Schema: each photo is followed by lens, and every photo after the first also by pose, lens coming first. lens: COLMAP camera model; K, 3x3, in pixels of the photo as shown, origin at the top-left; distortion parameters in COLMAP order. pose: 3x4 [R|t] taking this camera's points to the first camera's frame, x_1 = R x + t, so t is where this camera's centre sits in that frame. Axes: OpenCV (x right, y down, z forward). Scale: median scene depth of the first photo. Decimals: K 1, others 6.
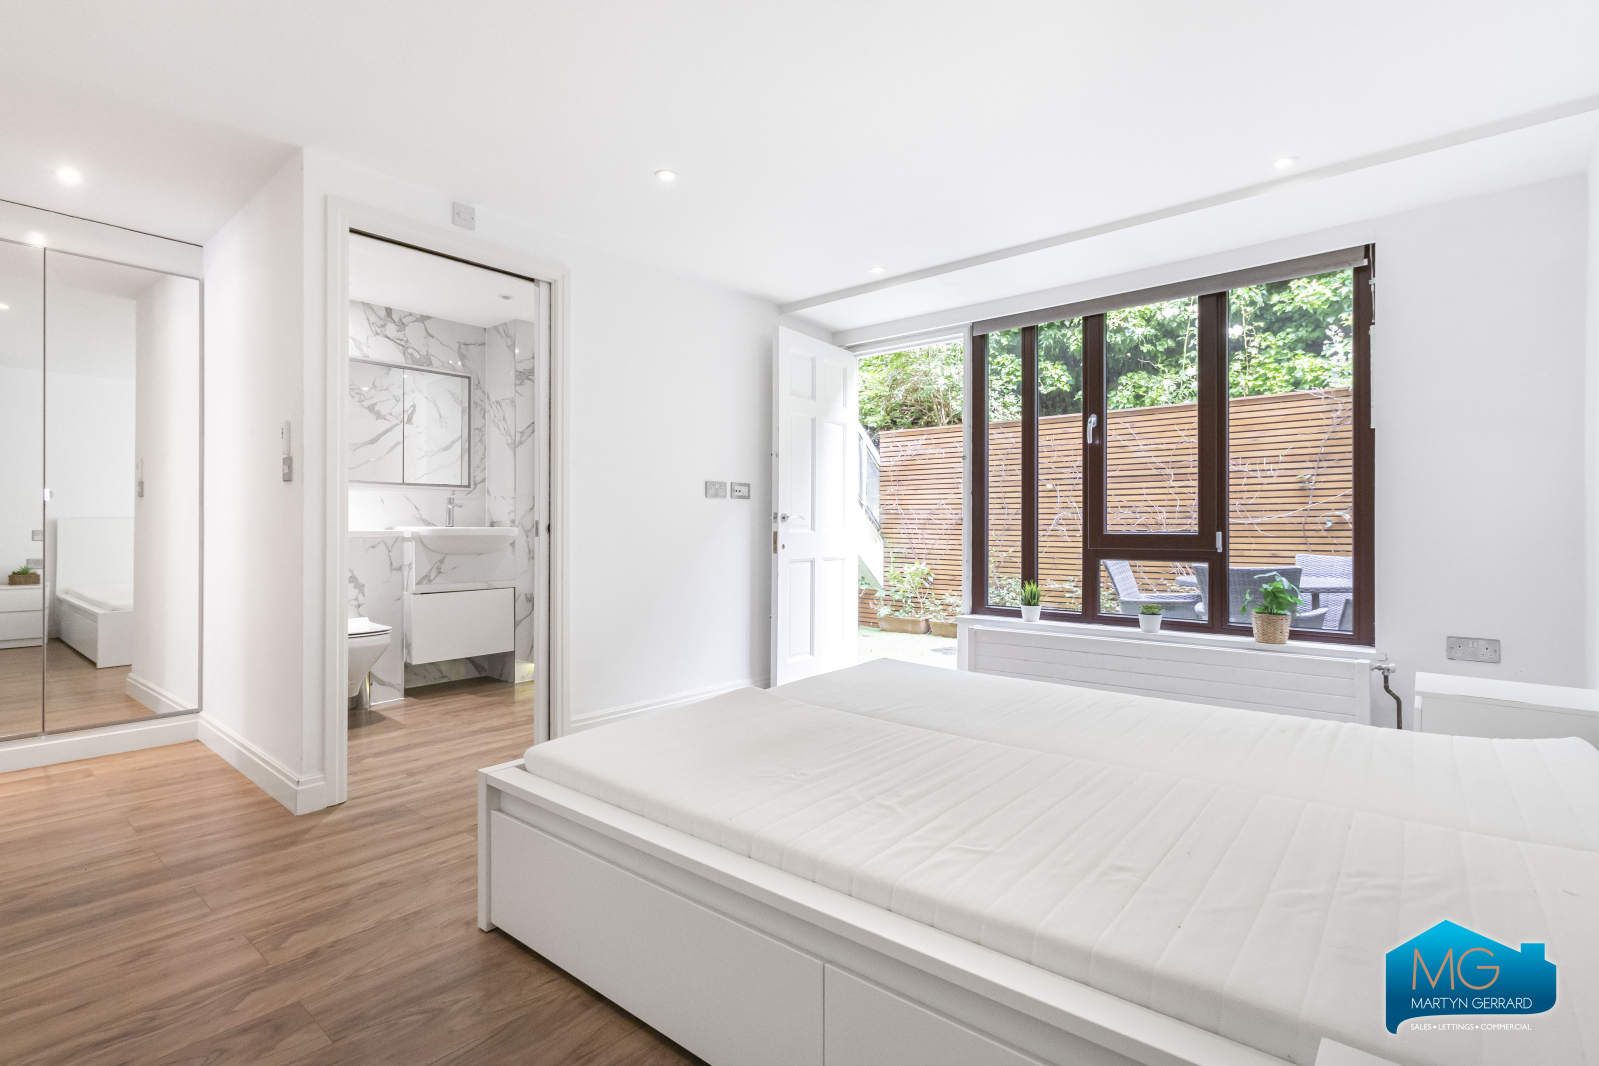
lens RADIAL K [[755.4, 0, 801.9], [0, 755.4, 522.3], [0, 0, 1]] dist [0.000192, 0.001176]
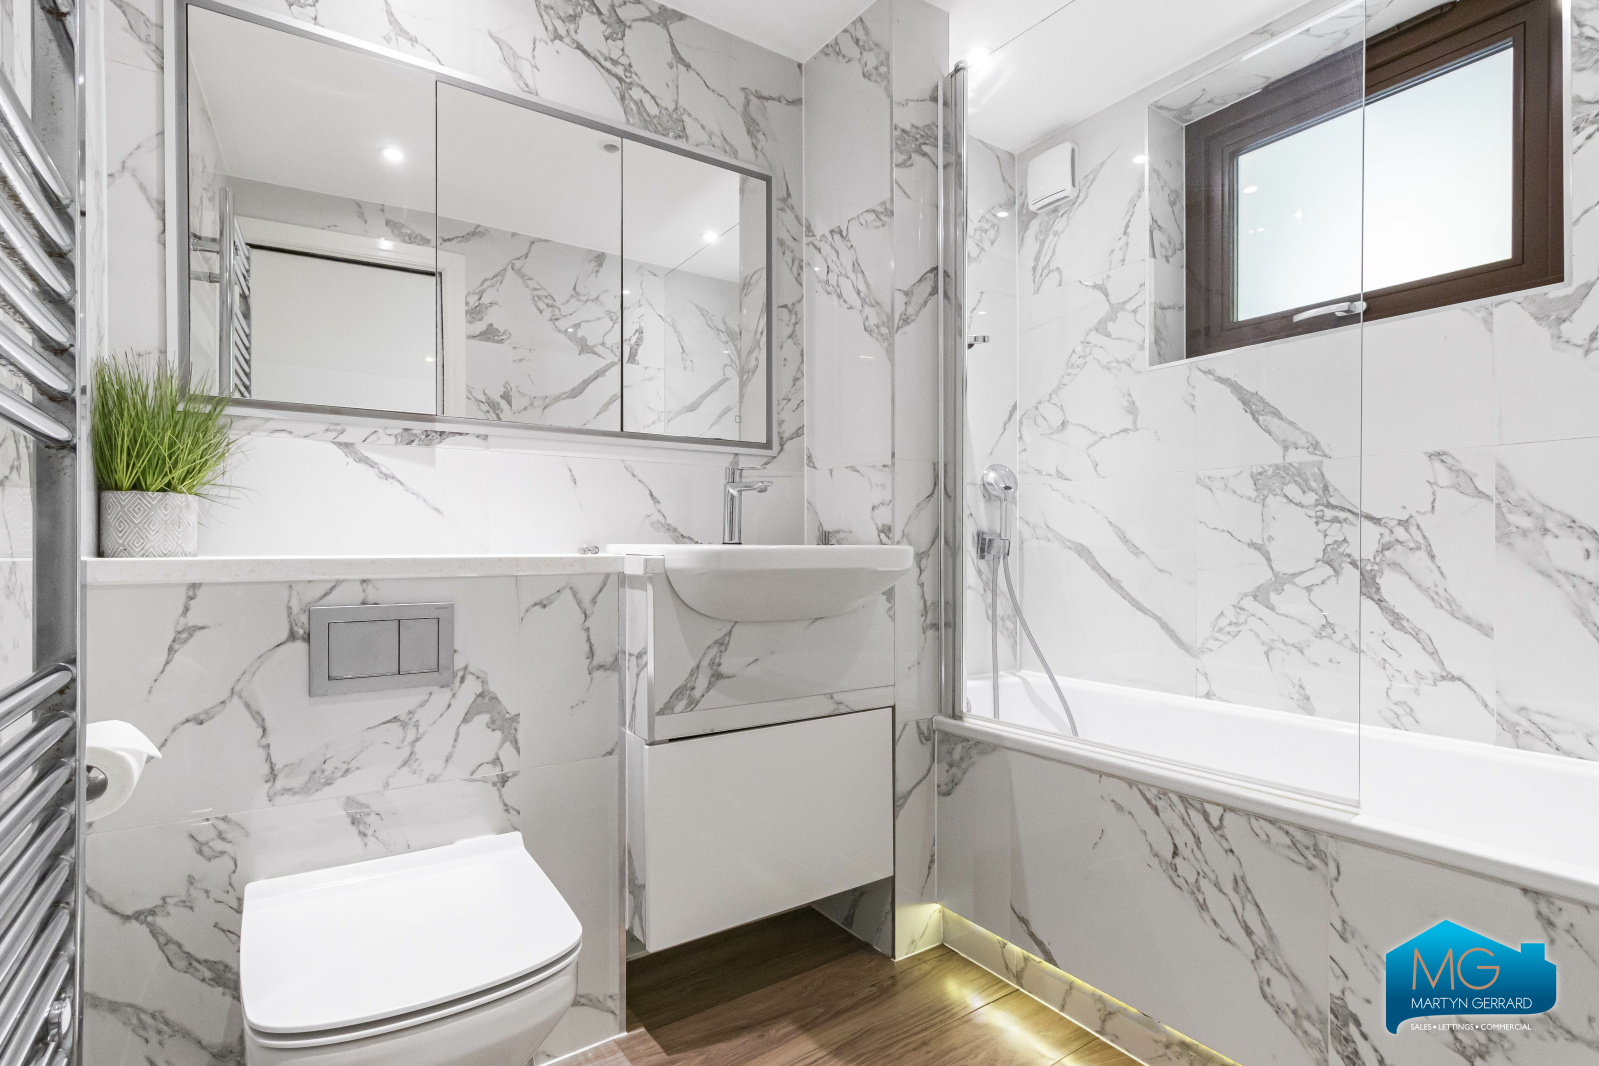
lens RADIAL K [[755.4, 0, 797.0], [0, 755.4, 540.8], [0, 0, 1]] dist [0.000192, 0.001176]
pose [[0.965724, -0.005023, -0.259523, -0.332203], [0.005117, 0.999987, -0.000315, 0.004318], [0.259521, -0.001024, 0.965737, 0.632836]]
